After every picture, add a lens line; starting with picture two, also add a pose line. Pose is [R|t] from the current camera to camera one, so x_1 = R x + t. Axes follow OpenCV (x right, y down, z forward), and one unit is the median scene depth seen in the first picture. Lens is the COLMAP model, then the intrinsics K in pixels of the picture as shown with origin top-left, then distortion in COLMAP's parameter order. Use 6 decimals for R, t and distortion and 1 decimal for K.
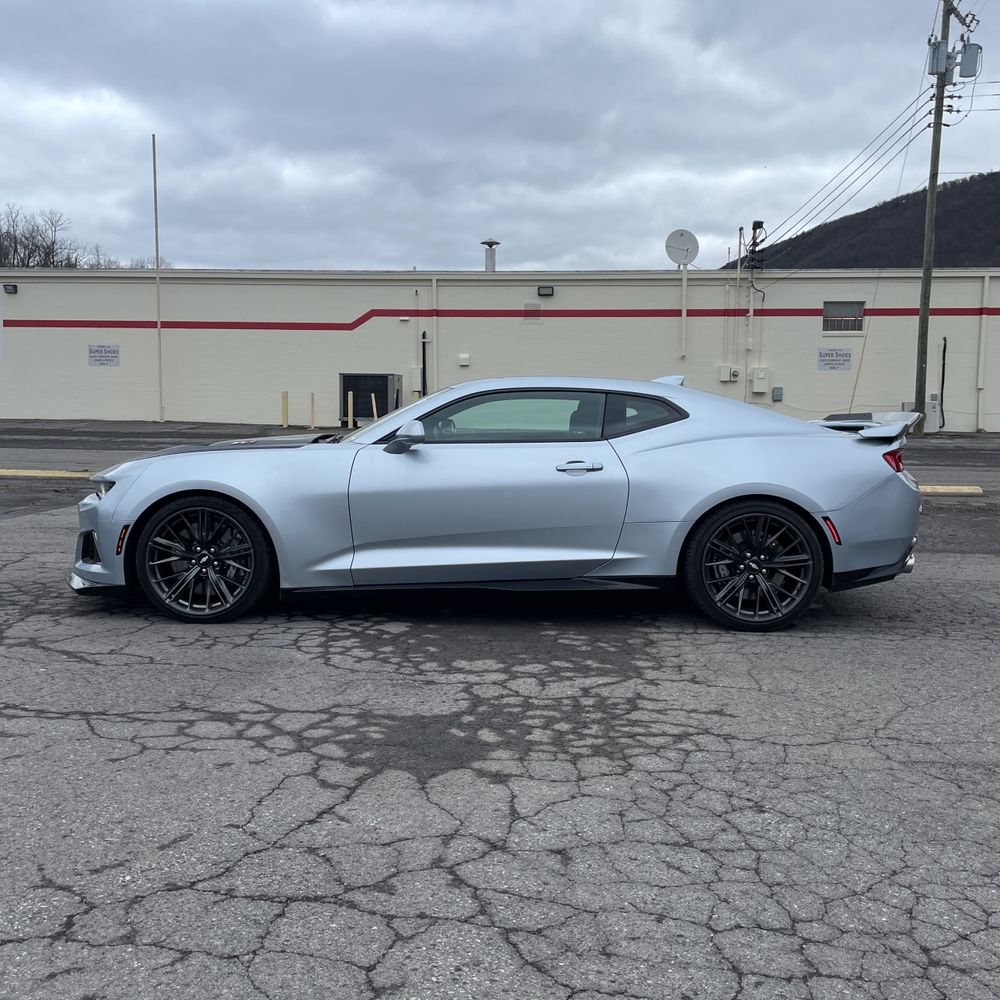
lens RADIAL K [[1012.0, 0, 493.8], [0, 1012.0, 484.7], [0, 0, 1]] dist [0.036469, 0.000000]
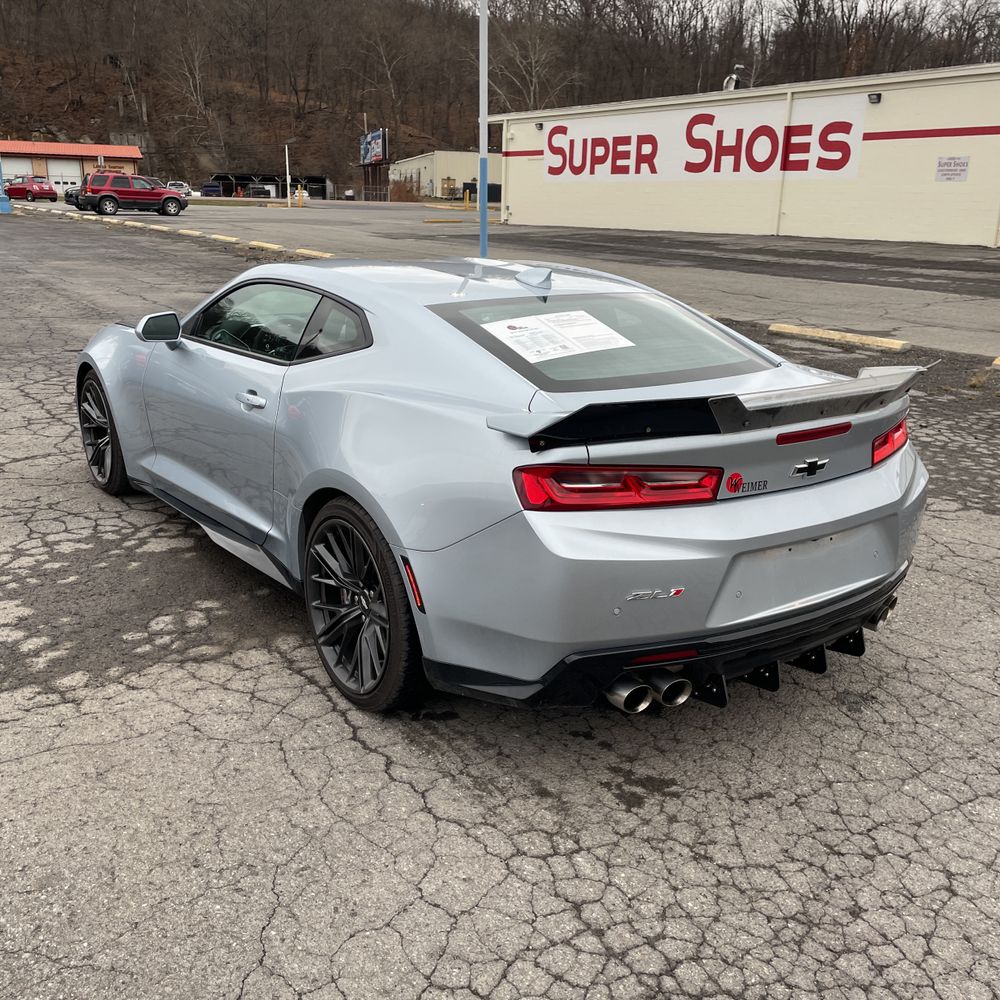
lens RADIAL K [[1012.0, 0, 506.8], [0, 1012.0, 495.2], [0, 0, 1]] dist [0.036469, 0.000000]
pose [[0.603531, 0.226447, -0.764508, 0.149246], [-0.076465, 0.970842, 0.227199, -0.025226], [0.793665, -0.078663, 0.603248, 0.137697]]
